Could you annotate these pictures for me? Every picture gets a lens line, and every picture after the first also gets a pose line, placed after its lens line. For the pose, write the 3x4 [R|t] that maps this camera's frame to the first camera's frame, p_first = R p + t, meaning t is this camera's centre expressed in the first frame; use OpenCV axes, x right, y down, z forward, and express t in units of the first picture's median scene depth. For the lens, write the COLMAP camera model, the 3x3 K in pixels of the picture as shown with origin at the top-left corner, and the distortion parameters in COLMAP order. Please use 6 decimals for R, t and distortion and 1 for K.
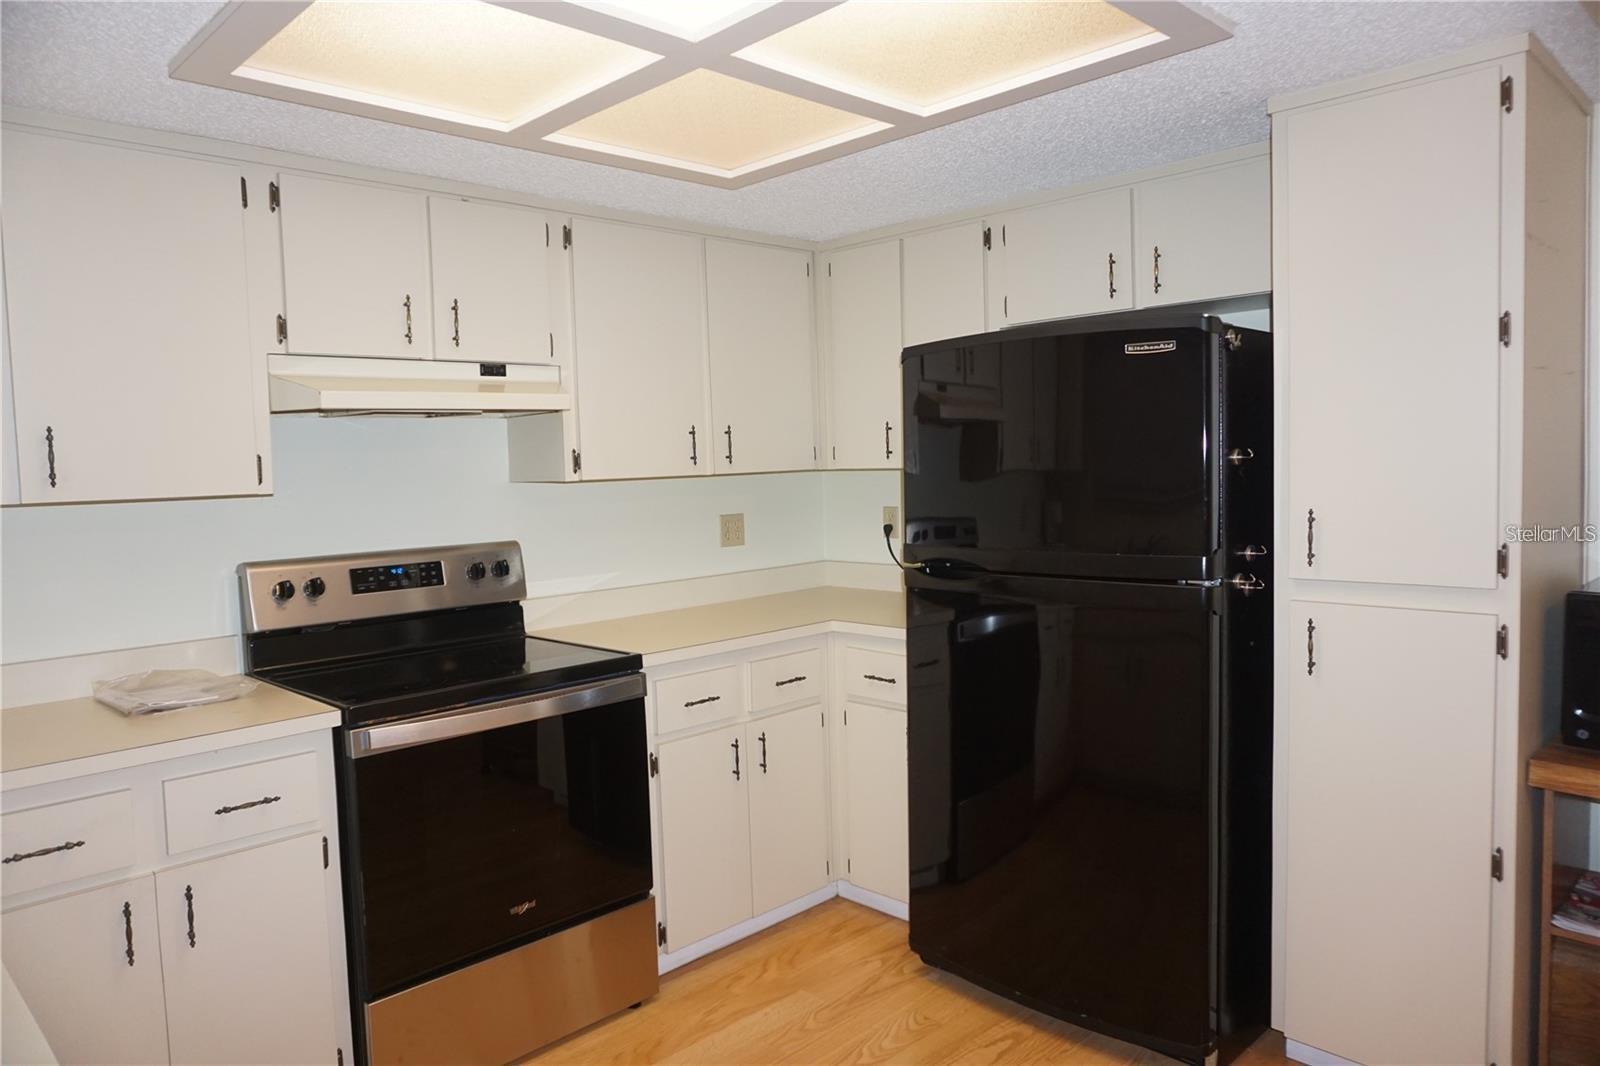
lens RADIAL K [[1069.9, 0, 803.7], [0, 1069.9, 531.2], [0, 0, 1]] dist [-0.050771, 0.026856]
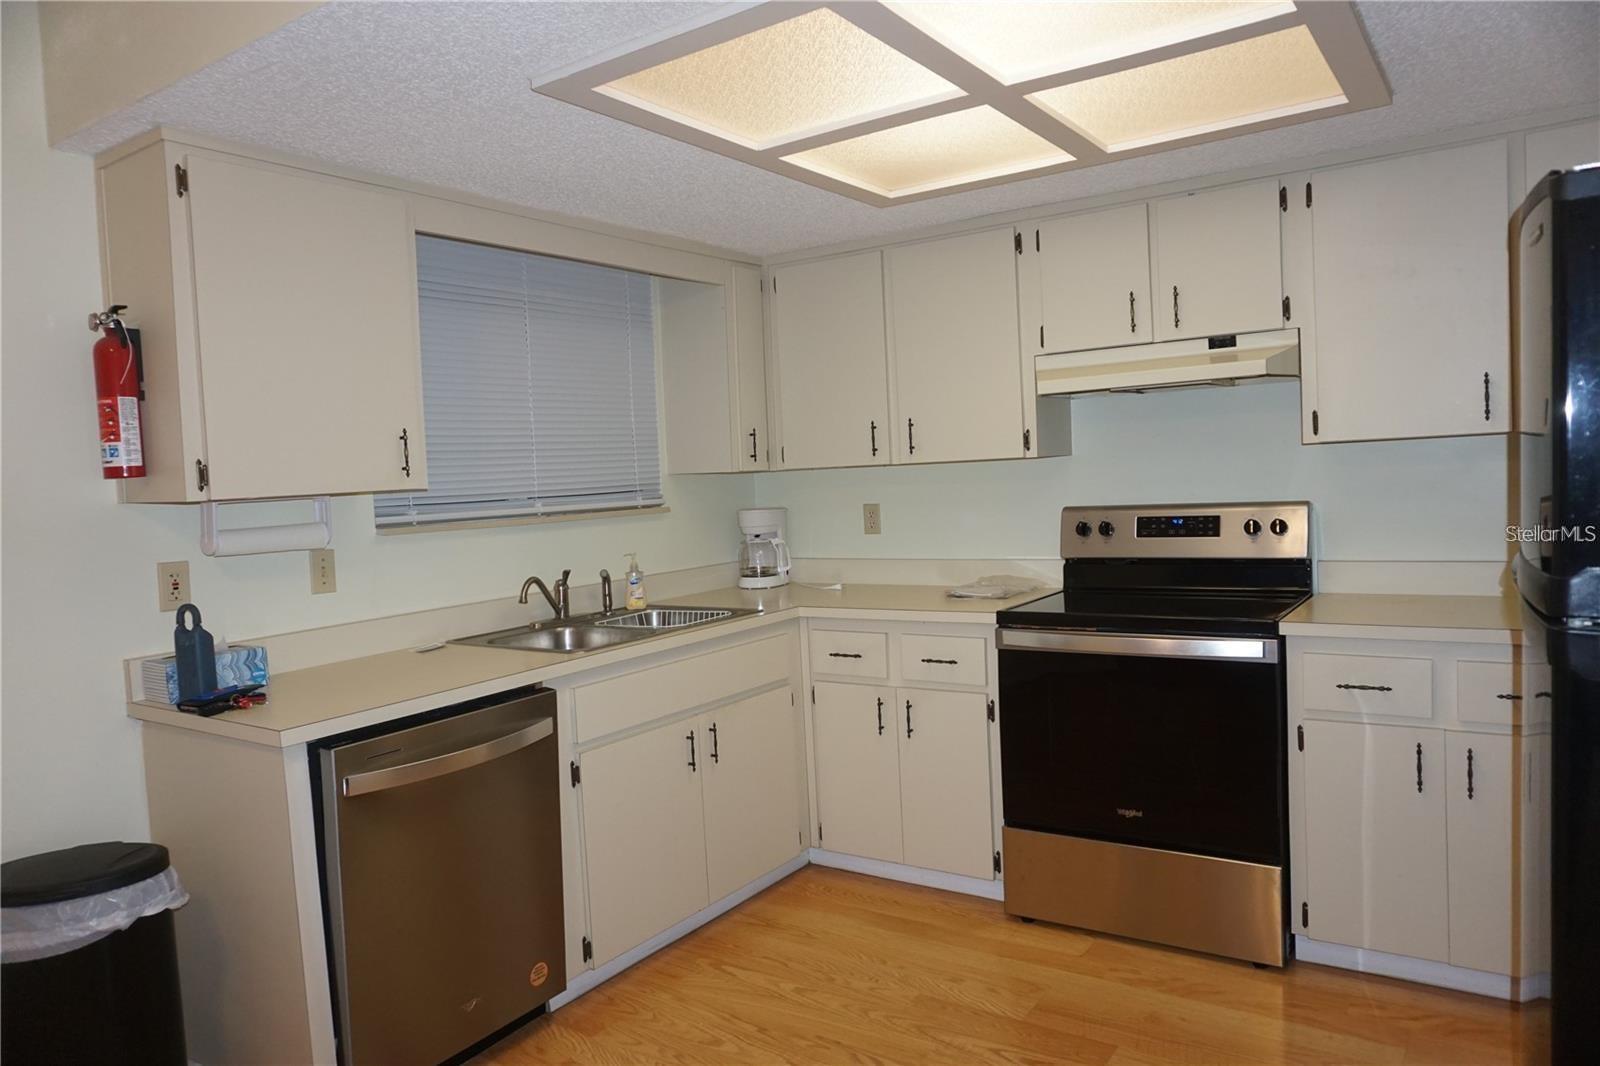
lens RADIAL K [[1069.9, 0, 803.7], [0, 1069.9, 531.2], [0, 0, 1]] dist [-0.050771, 0.026856]
pose [[0.180432, 0.072691, -0.980898, 0.721602], [-0.020595, 0.997326, 0.070121, -0.026626], [0.983372, 0.007549, 0.181446, 0.390691]]
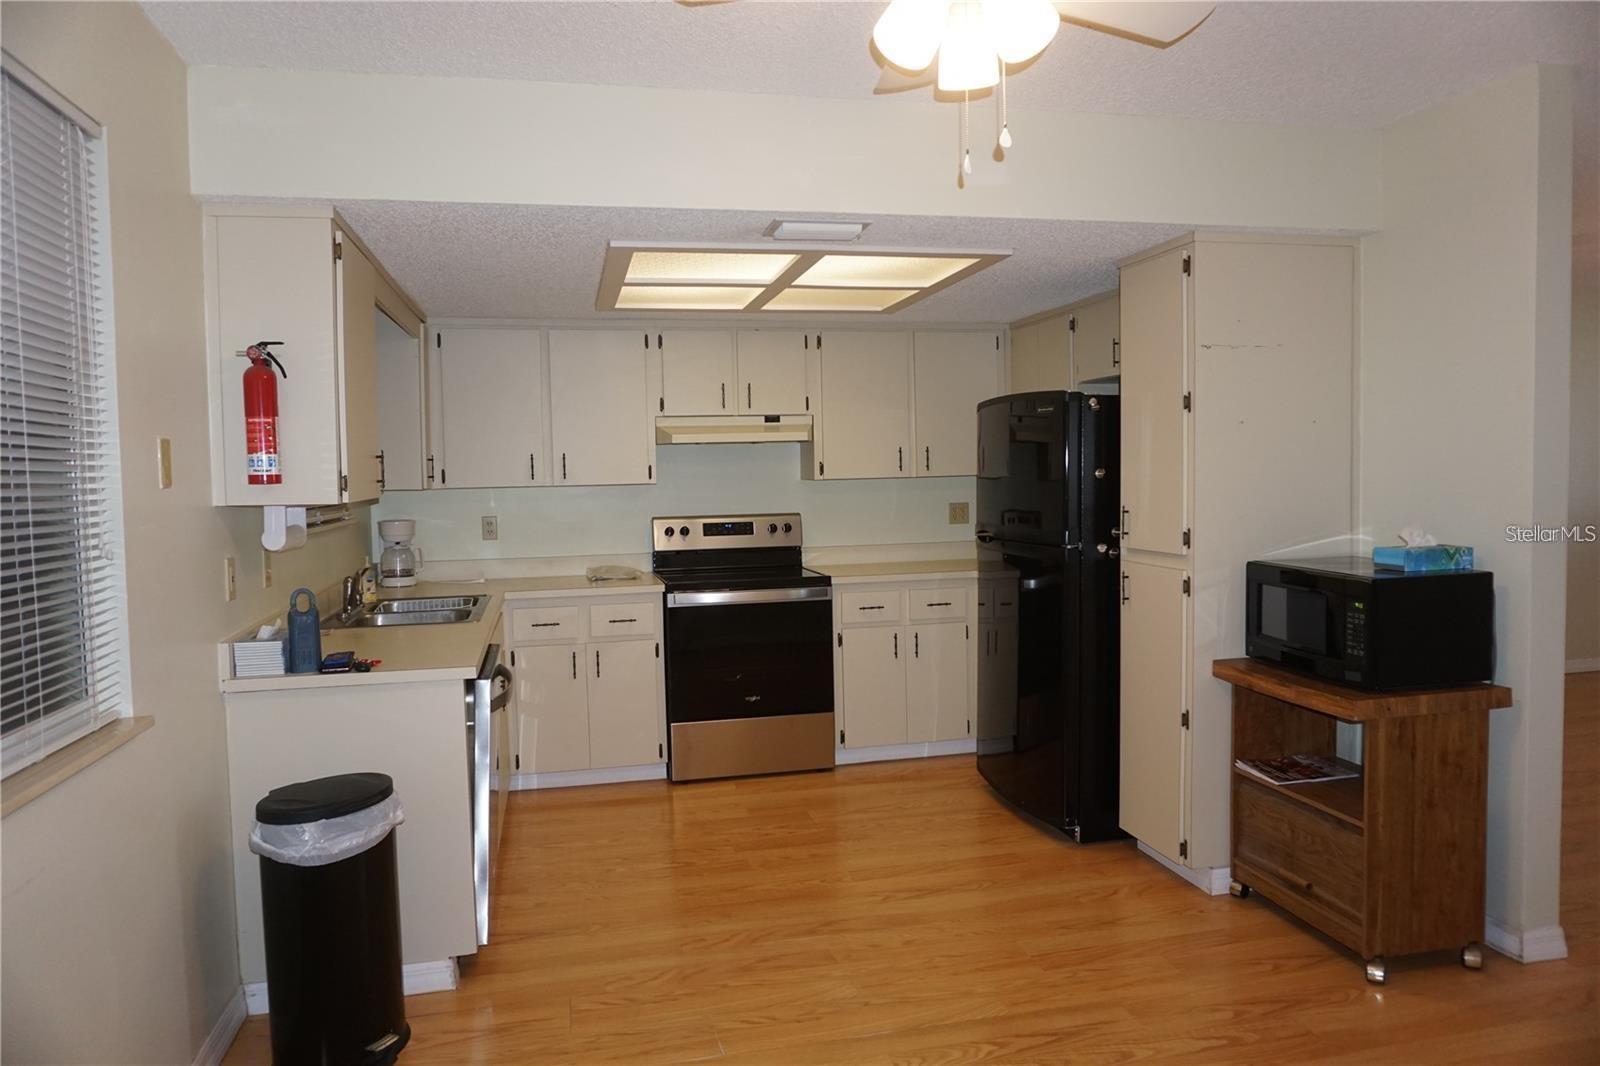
lens RADIAL K [[1088.4, 0, 800.0], [0, 1088.4, 533.0], [0, 0, 1]] dist [0.001497, -0.034706]
pose [[0.845728, 0.043776, -0.531816, 0.781181], [-0.038738, 0.999036, 0.020631, 0.005809], [0.532206, 0.003153, 0.846609, -0.591751]]
